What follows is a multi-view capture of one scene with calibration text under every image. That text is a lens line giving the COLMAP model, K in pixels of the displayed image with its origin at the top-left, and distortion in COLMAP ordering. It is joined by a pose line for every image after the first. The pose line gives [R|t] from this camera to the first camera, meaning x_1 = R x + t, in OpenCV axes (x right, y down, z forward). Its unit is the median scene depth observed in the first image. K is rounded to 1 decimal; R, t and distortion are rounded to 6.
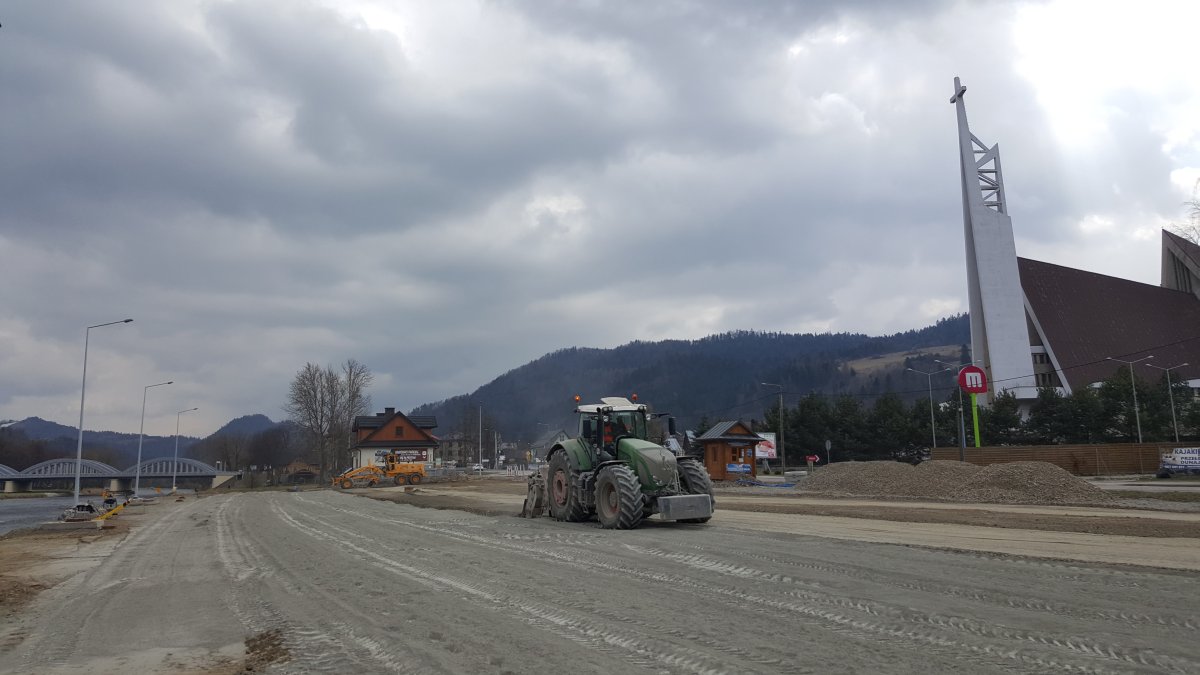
lens RADIAL K [[876.7, 0, 568.4], [0, 876.7, 308.0], [0, 0, 1]] dist [0.105521, -0.150174]
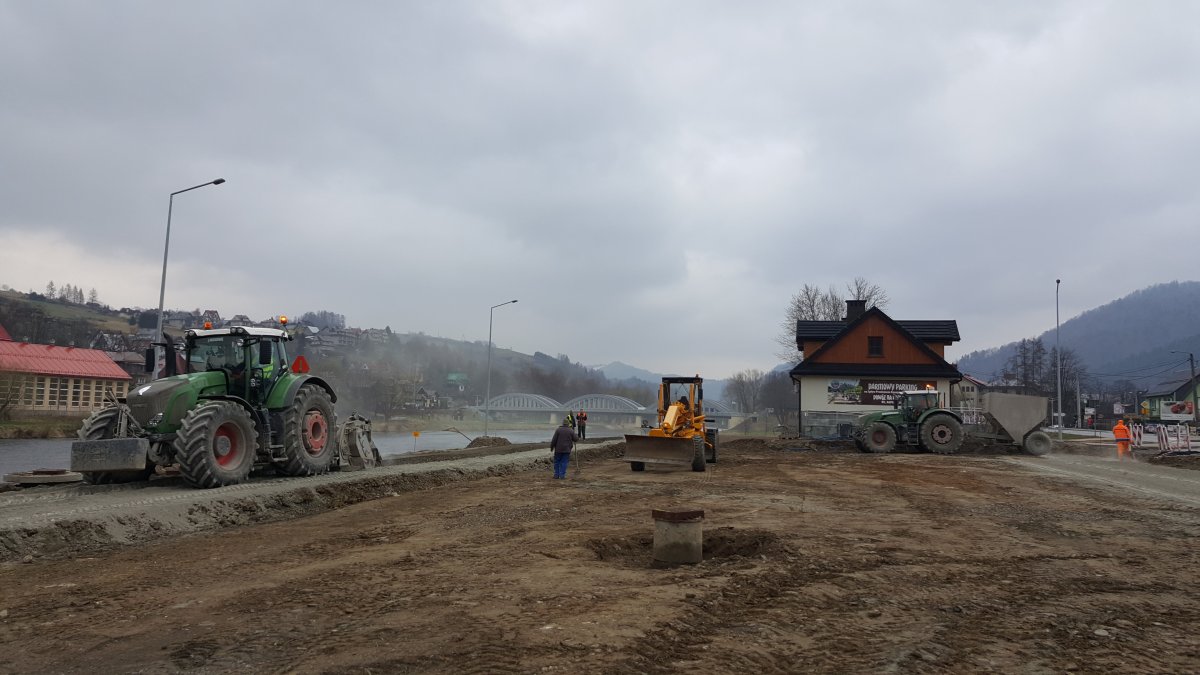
lens RADIAL K [[876.7, 0, 588.4], [0, 876.7, 338.6], [0, 0, 1]] dist [0.105521, -0.150174]
pose [[0.840260, -0.008279, -0.542120, -0.023542], [0.058480, 0.995434, 0.075440, 0.037865], [0.539020, -0.095092, 0.836908, 0.209583]]
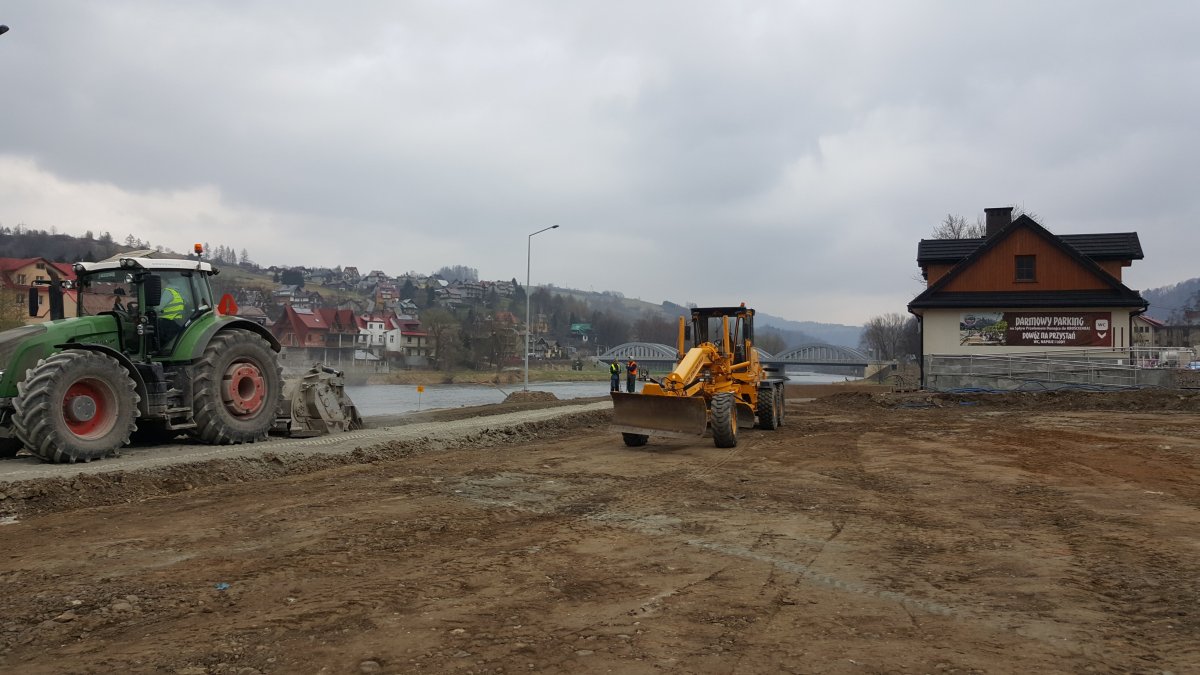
lens RADIAL K [[876.7, 0, 588.9], [0, 876.7, 344.0], [0, 0, 1]] dist [0.105521, -0.150174]
pose [[0.750898, 0.014952, -0.660249, -0.033842], [0.092061, 0.987613, 0.127067, 0.045815], [0.653970, -0.156198, 0.740220, 0.252607]]
